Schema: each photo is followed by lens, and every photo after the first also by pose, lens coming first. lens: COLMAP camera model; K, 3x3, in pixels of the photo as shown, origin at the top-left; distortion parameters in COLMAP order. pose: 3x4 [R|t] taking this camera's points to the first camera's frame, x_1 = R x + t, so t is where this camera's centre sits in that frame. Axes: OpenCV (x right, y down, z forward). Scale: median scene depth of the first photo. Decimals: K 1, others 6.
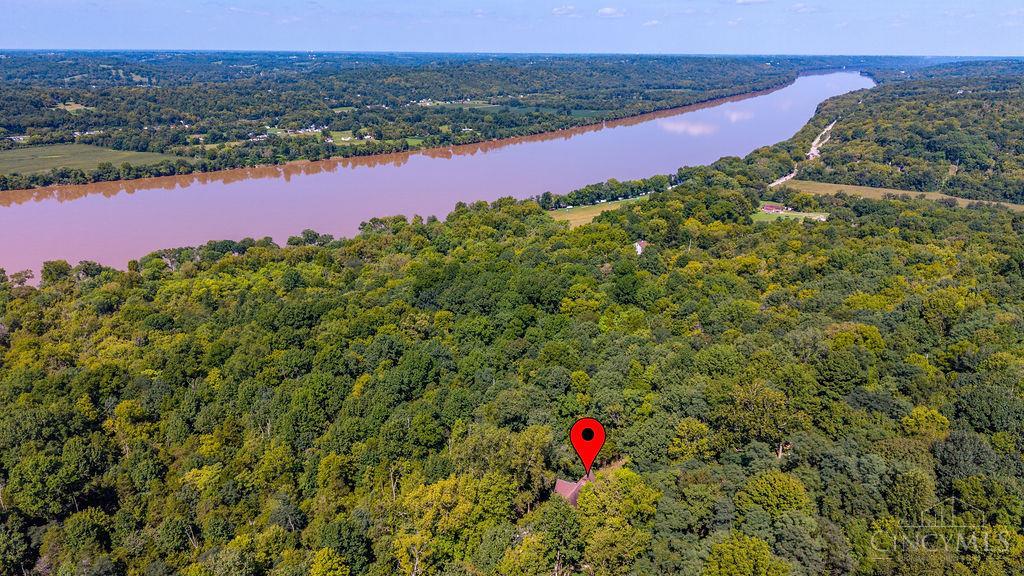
lens RADIAL K [[689.2, 0, 509.9], [0, 689.2, 286.4], [0, 0, 1]] dist [0.011857, 0.000490]
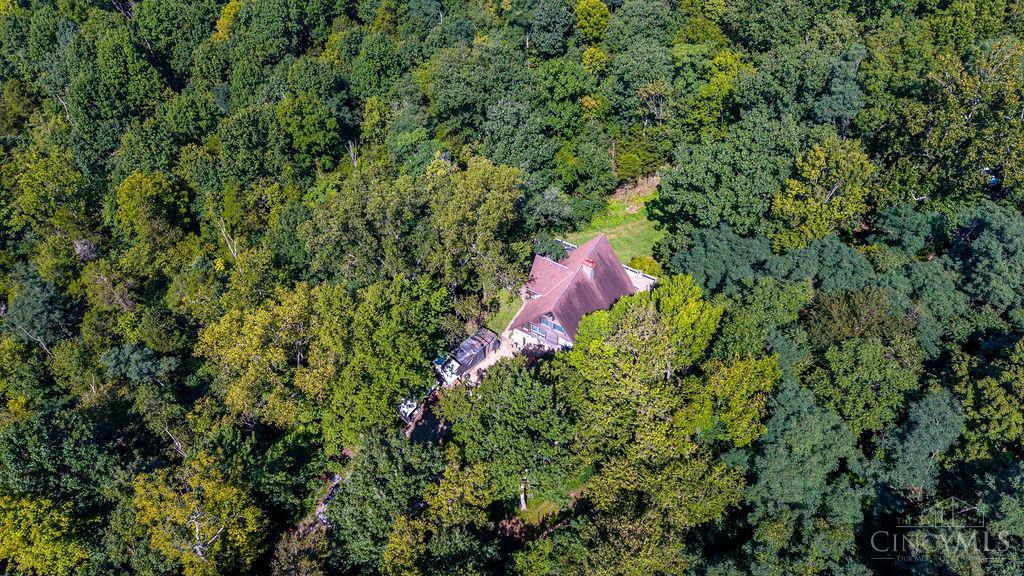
lens RADIAL K [[689.2, 0, 510.5], [0, 689.2, 289.3], [0, 0, 1]] dist [0.011857, 0.000490]
pose [[0.999954, -0.006928, -0.006686, 0.044721], [0.009433, 0.843893, 0.536428, 0.025954], [0.001926, -0.536466, 0.843919, 0.473226]]
